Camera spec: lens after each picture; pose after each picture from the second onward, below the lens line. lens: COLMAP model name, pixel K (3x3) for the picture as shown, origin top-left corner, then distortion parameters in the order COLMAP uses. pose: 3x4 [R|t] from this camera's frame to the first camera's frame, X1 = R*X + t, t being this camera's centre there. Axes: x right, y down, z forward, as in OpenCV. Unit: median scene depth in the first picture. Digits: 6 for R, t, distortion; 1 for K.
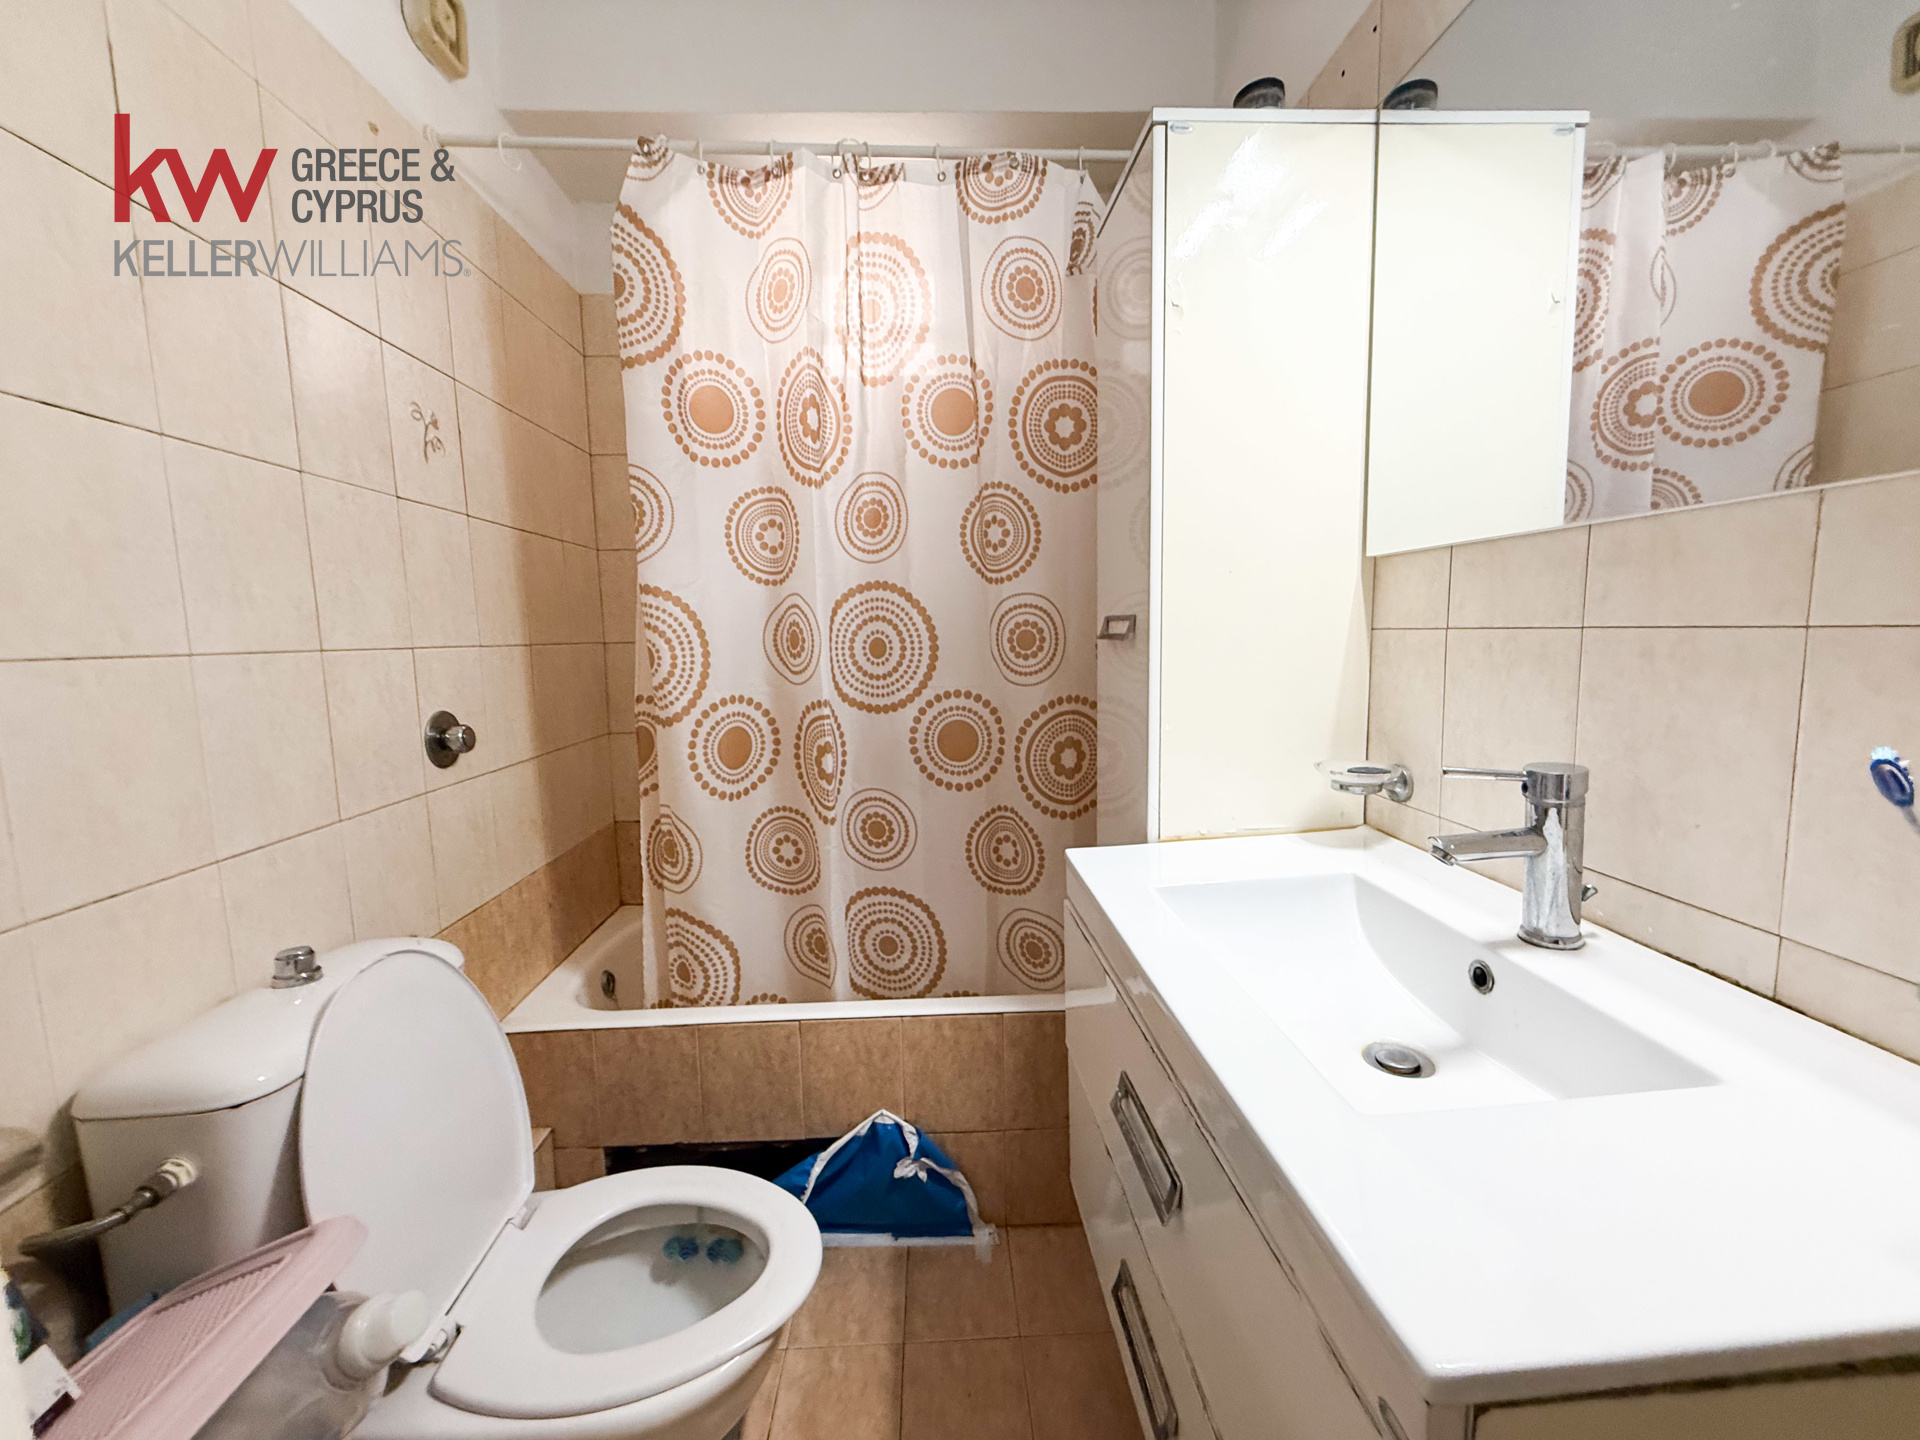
lens RADIAL K [[770.4, 0, 958.2], [0, 770.4, 720.3], [0, 0, 1]] dist [0.000176, -0.000148]
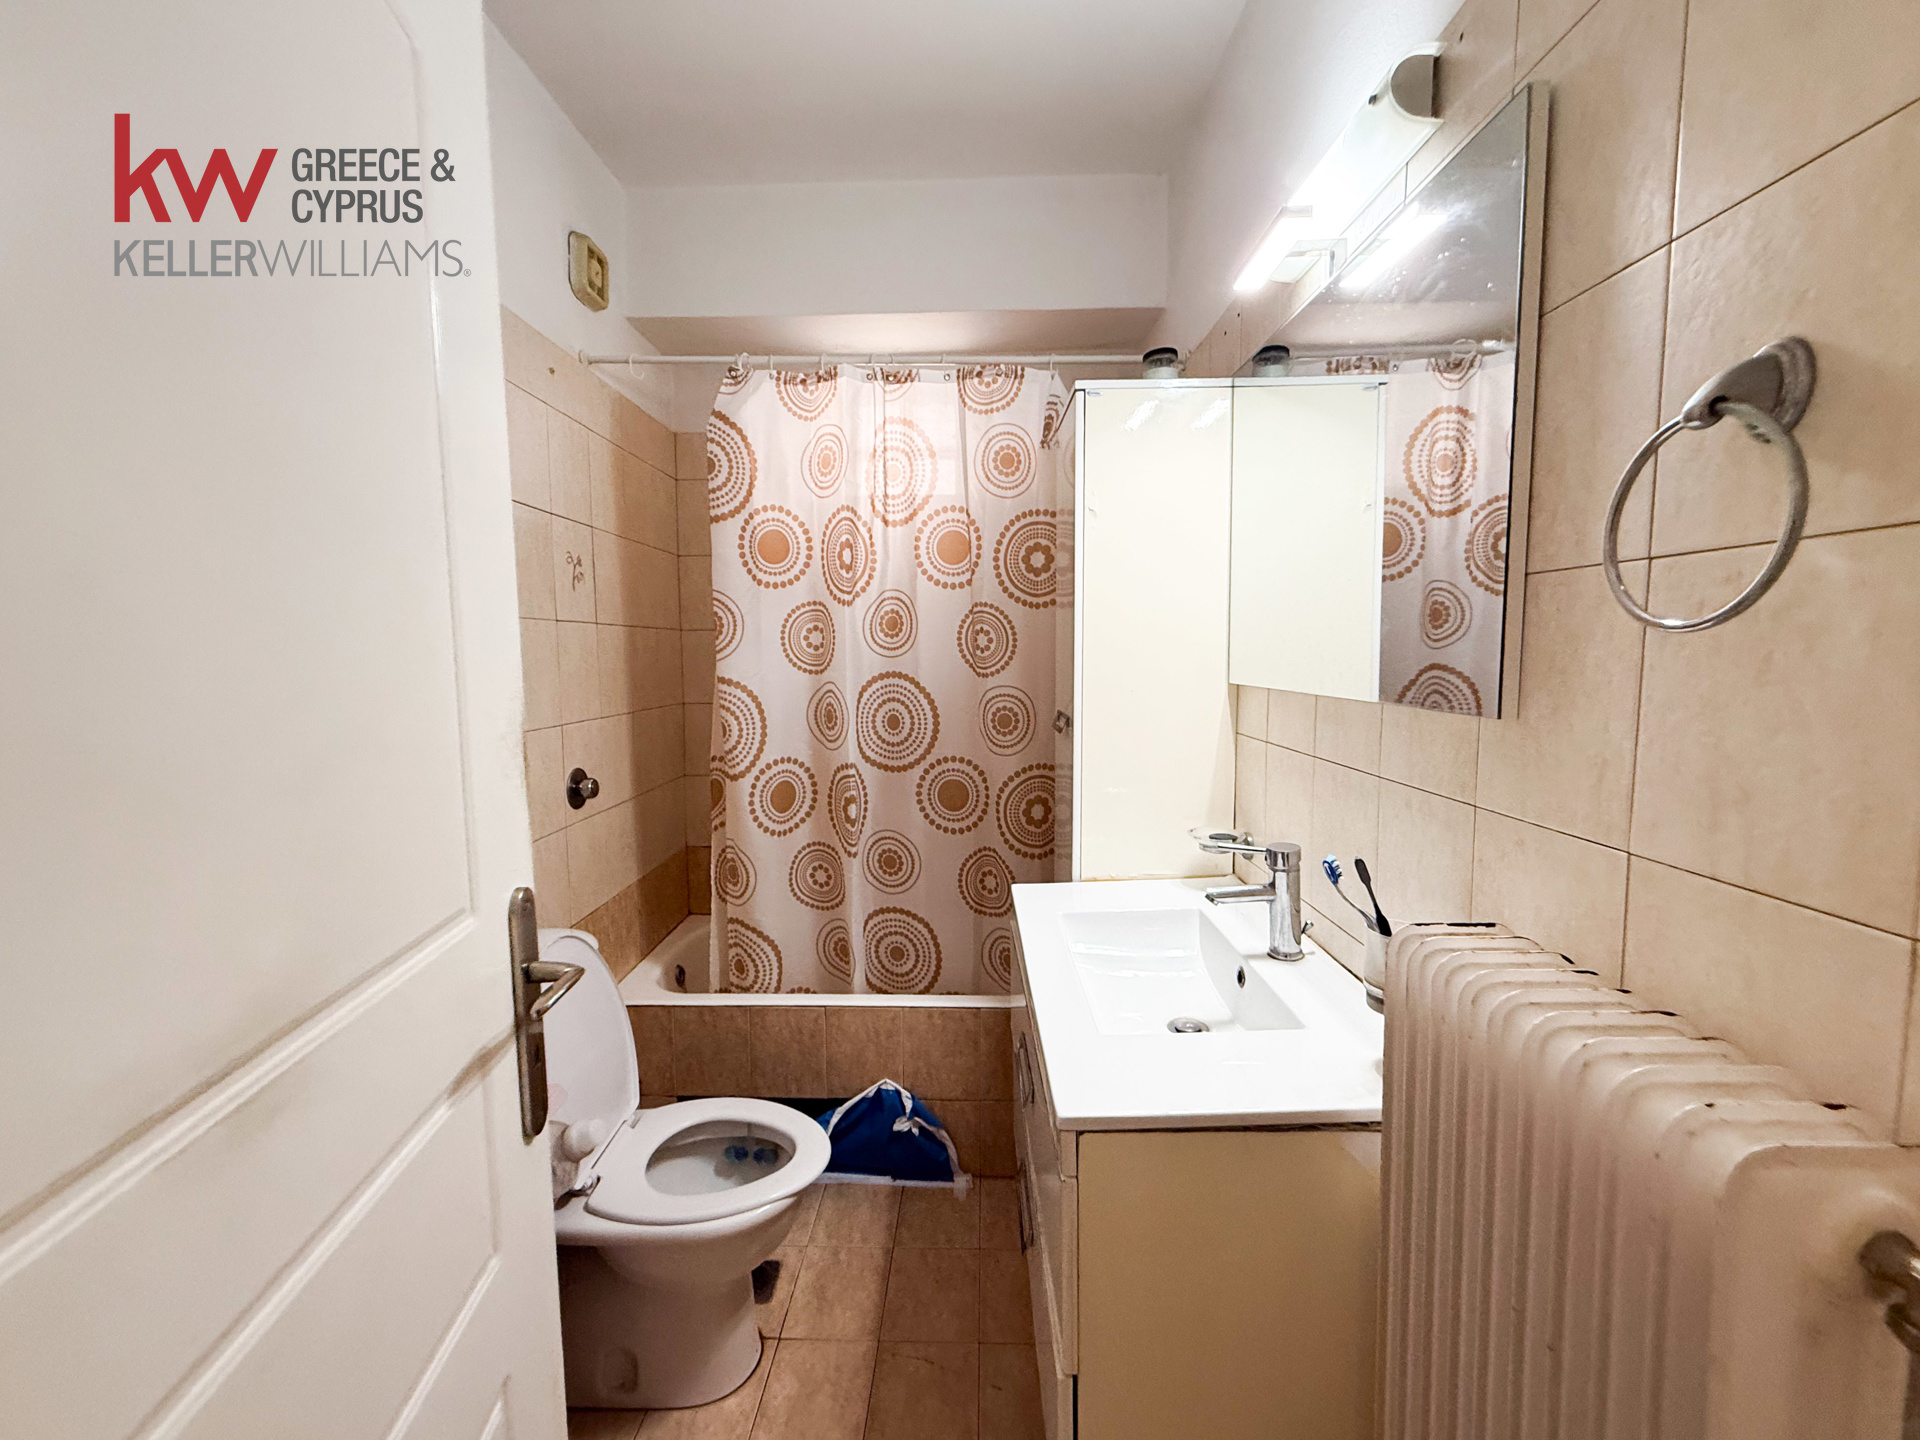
lens RADIAL K [[769.7, 0, 956.8], [0, 769.7, 723.7], [0, 0, 1]] dist [0.001364, -0.000008]
pose [[0.997779, 0.022441, -0.062711, 0.088563], [-0.024017, 0.999412, -0.024484, -0.065435], [0.062125, 0.025936, 0.997731, -0.306626]]
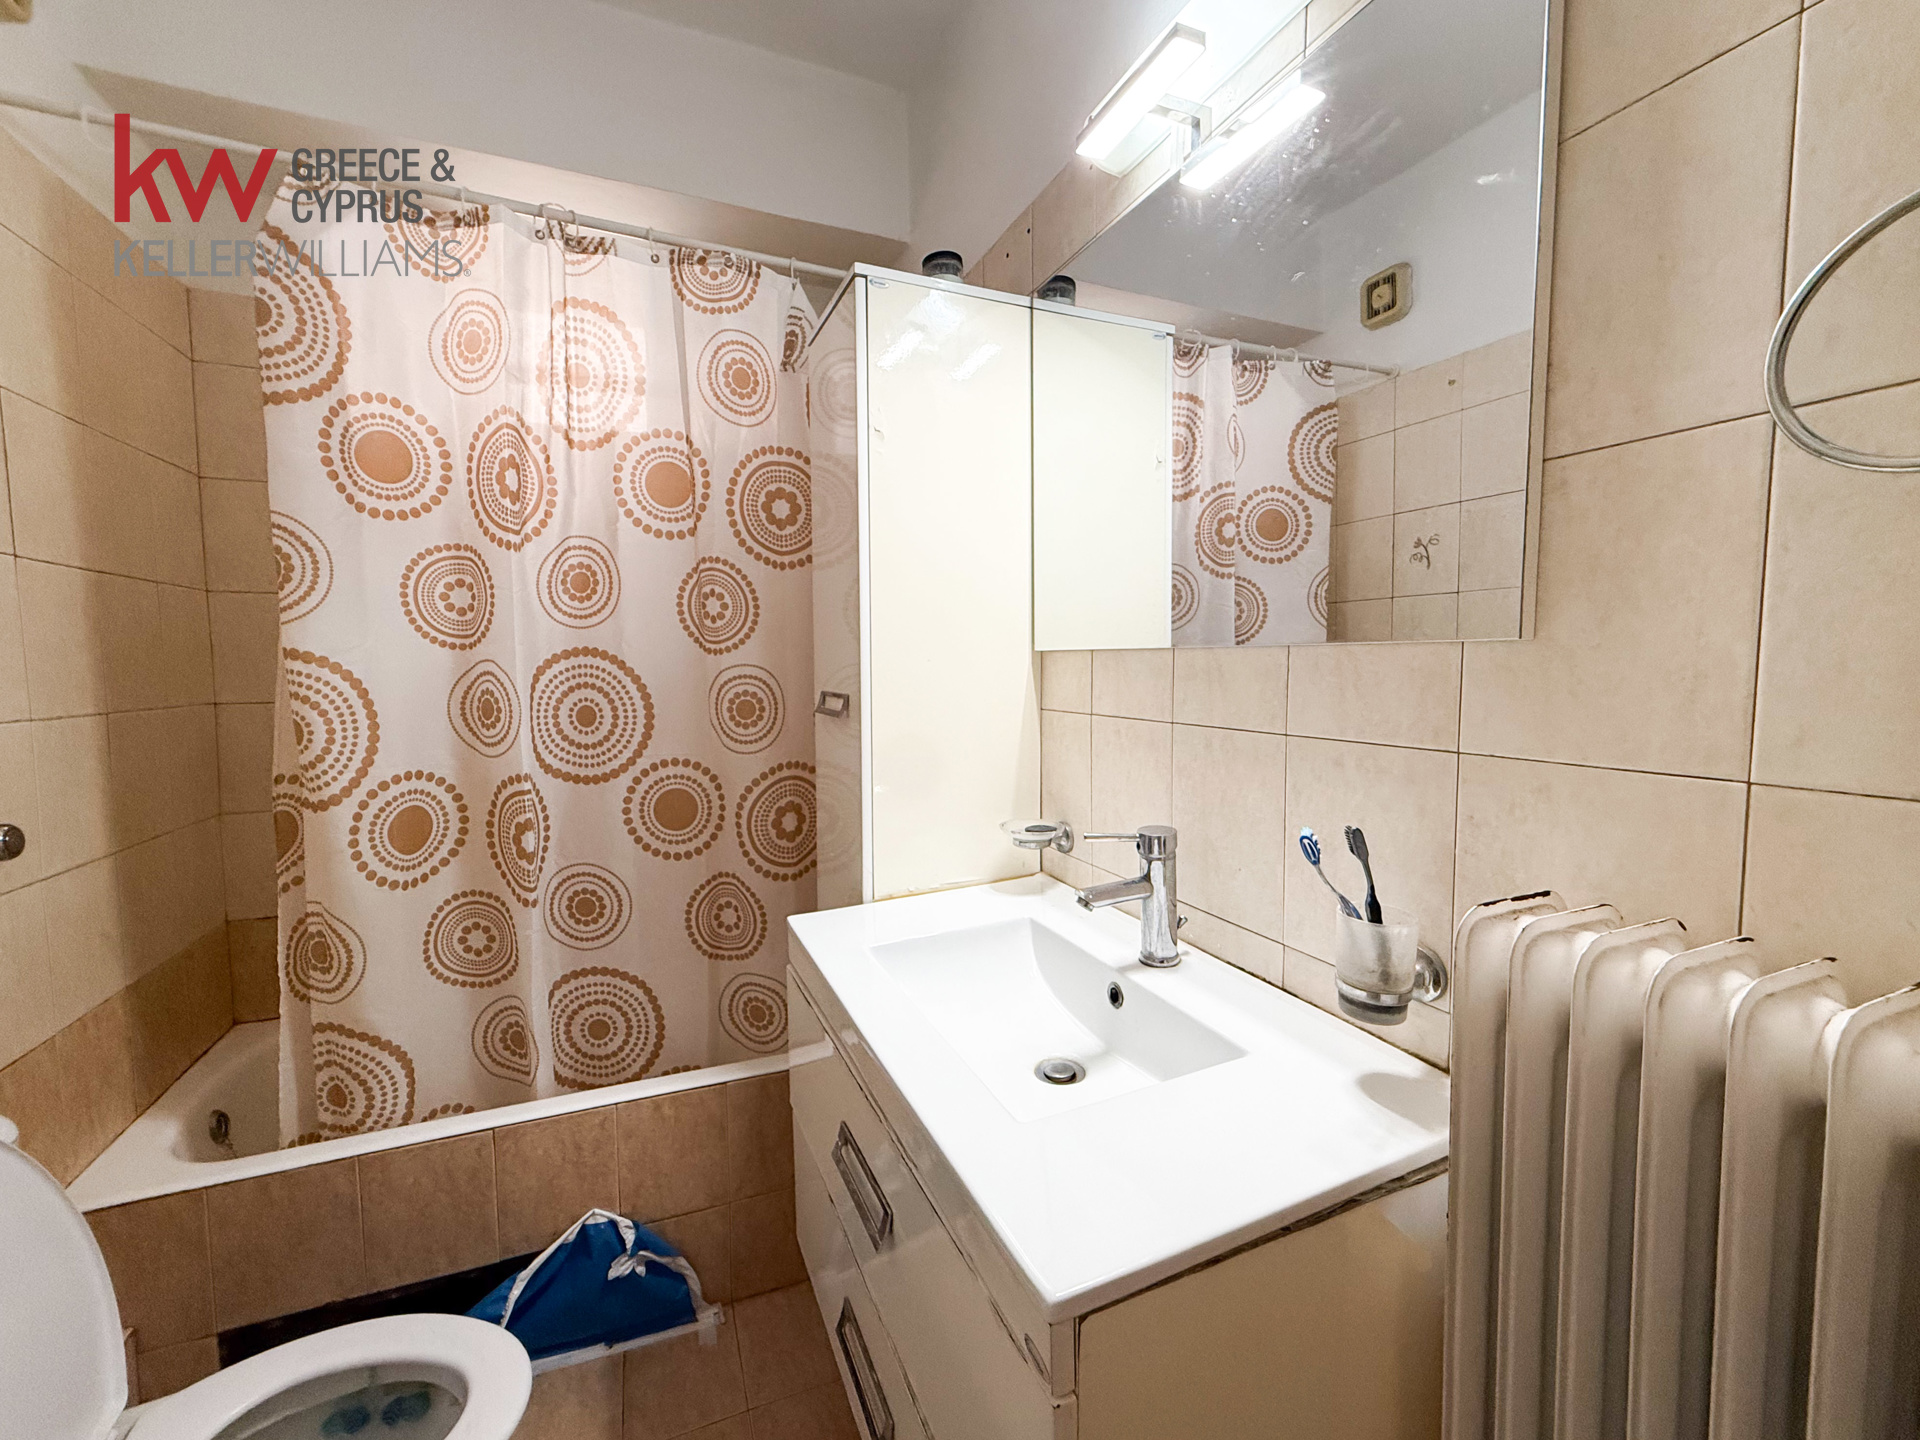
lens RADIAL K [[779.4, 0, 957.2], [0, 779.4, 721.6], [0, 0, 1]] dist [0.001218, 0.000124]
pose [[0.937636, -0.007375, 0.347540, -0.009317], [0.024081, 0.998751, -0.043775, -0.035343], [-0.346783, 0.049414, 0.936643, -0.073535]]
